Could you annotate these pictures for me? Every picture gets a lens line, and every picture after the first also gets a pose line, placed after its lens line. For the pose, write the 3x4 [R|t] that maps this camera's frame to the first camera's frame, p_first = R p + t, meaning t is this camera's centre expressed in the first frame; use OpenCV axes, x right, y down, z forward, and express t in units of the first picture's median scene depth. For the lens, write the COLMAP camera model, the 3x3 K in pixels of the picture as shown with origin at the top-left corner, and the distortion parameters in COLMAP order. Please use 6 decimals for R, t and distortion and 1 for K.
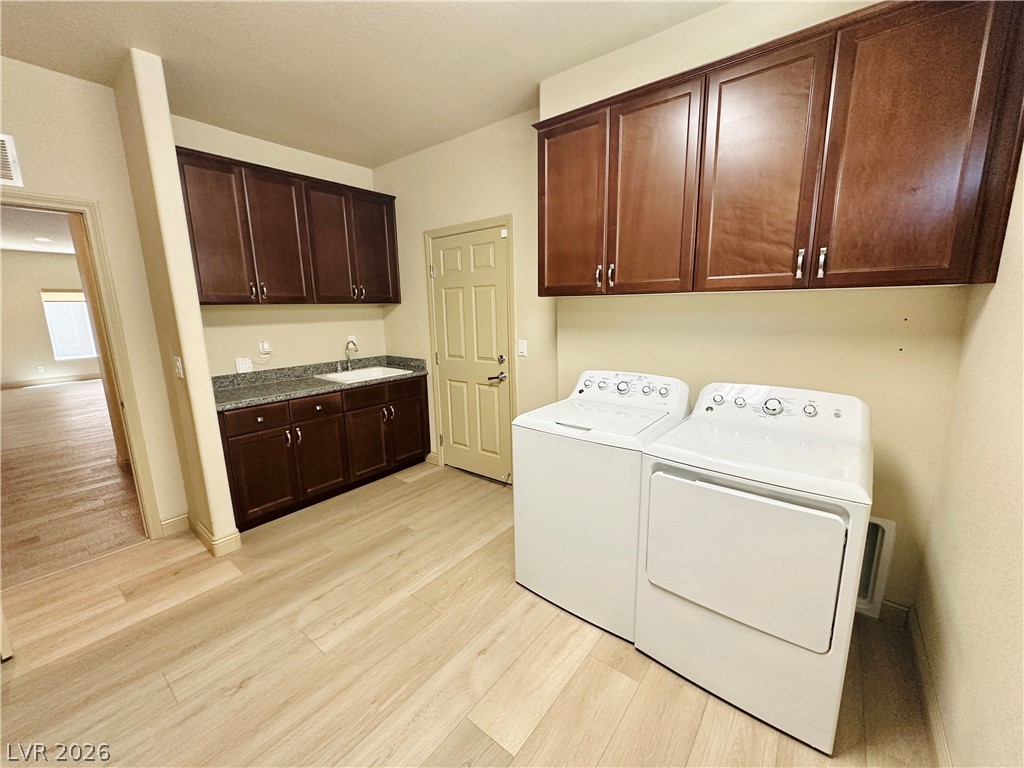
lens RADIAL K [[408.8, 0, 512.7], [0, 408.8, 384.6], [0, 0, 1]] dist [-0.002482, 0.000805]
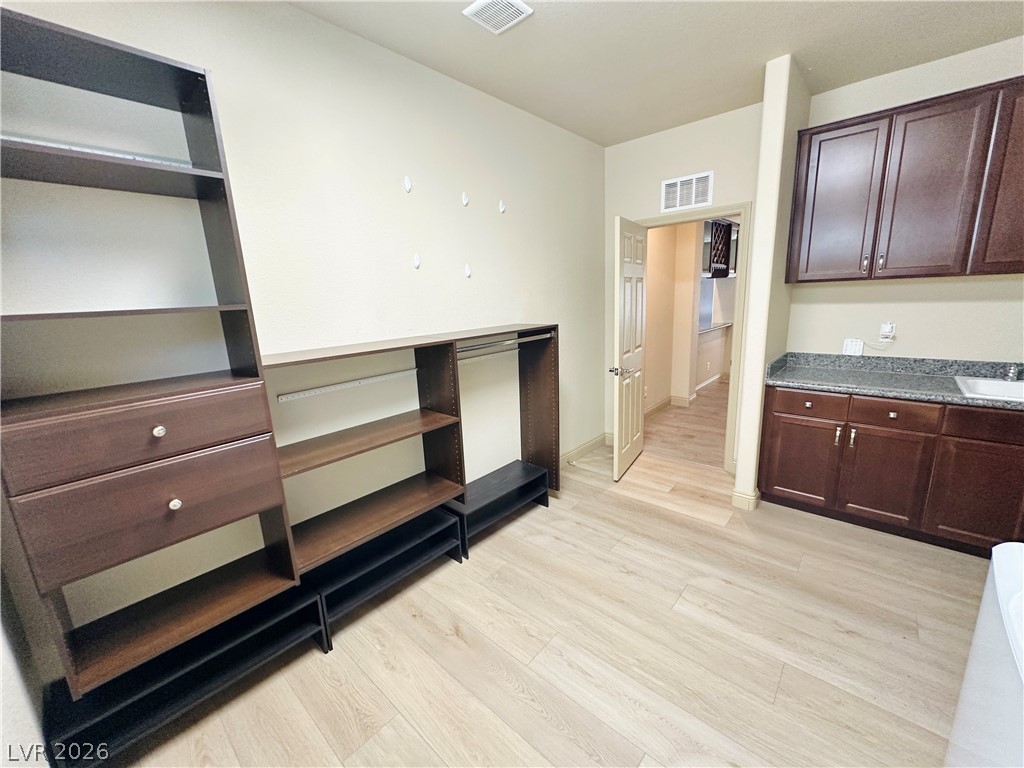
lens RADIAL K [[408.8, 0, 511.6], [0, 408.8, 384.2], [0, 0, 1]] dist [-0.002482, 0.000805]
pose [[-0.058780, 0.233586, -0.970558, 0.394998], [-0.144290, 0.960041, 0.239794, -0.105035], [0.987788, 0.154137, -0.022727, 0.392709]]
